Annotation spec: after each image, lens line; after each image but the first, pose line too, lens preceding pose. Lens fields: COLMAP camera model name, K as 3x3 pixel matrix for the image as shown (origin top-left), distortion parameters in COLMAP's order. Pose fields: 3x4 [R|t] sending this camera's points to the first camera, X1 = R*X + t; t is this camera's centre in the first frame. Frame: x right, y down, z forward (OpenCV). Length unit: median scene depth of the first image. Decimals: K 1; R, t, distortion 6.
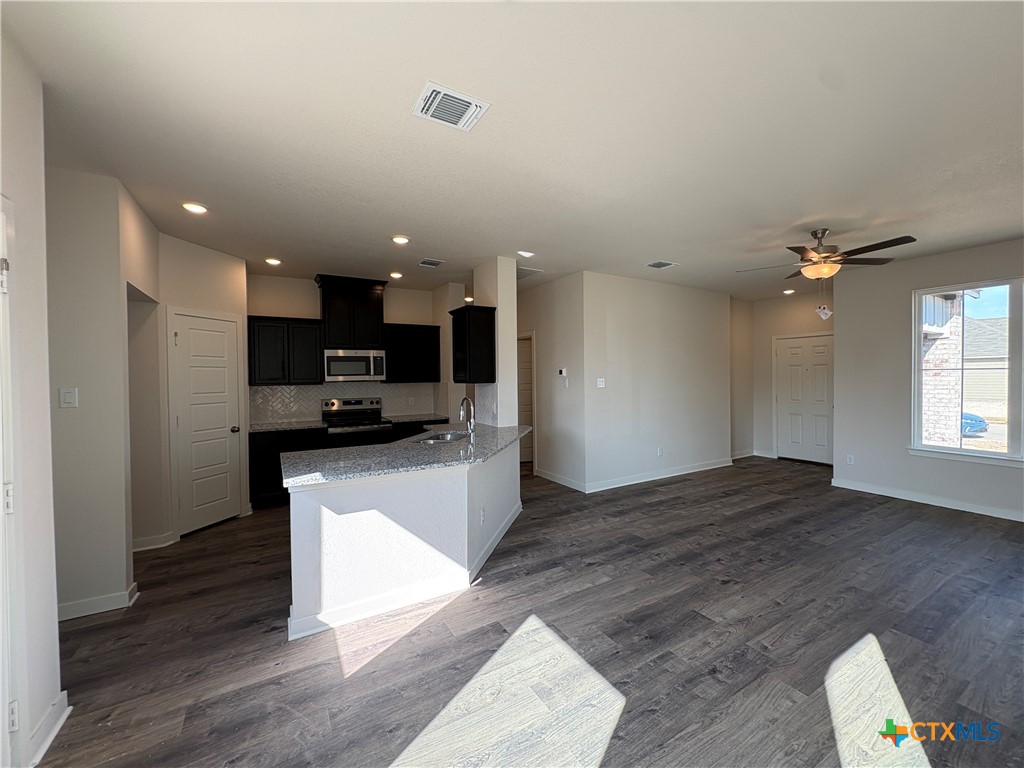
lens RADIAL K [[407.1, 0, 514.0], [0, 407.1, 383.0], [0, 0, 1]] dist [0.000994, 0.000712]
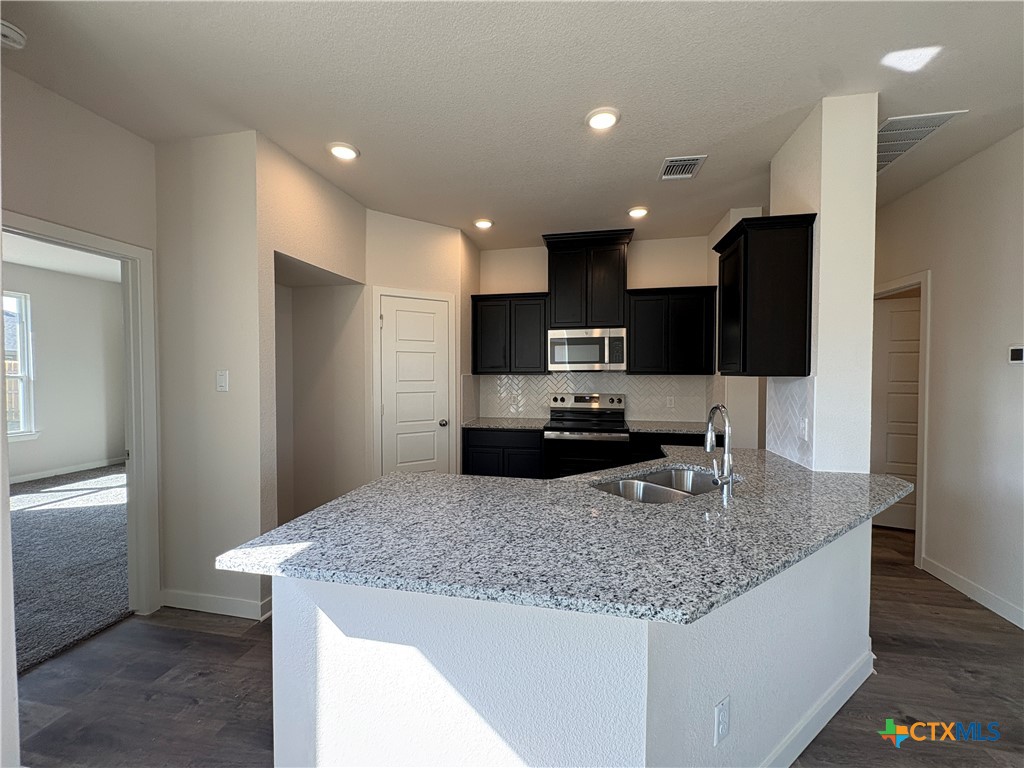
lens RADIAL K [[407.1, 0, 514.0], [0, 407.1, 383.0], [0, 0, 1]] dist [0.000994, 0.000712]
pose [[0.740500, 0.028066, -0.671471, 0.016913], [-0.018157, 0.999598, 0.021758, 0.003901], [0.671812, -0.003919, 0.740712, 0.377708]]
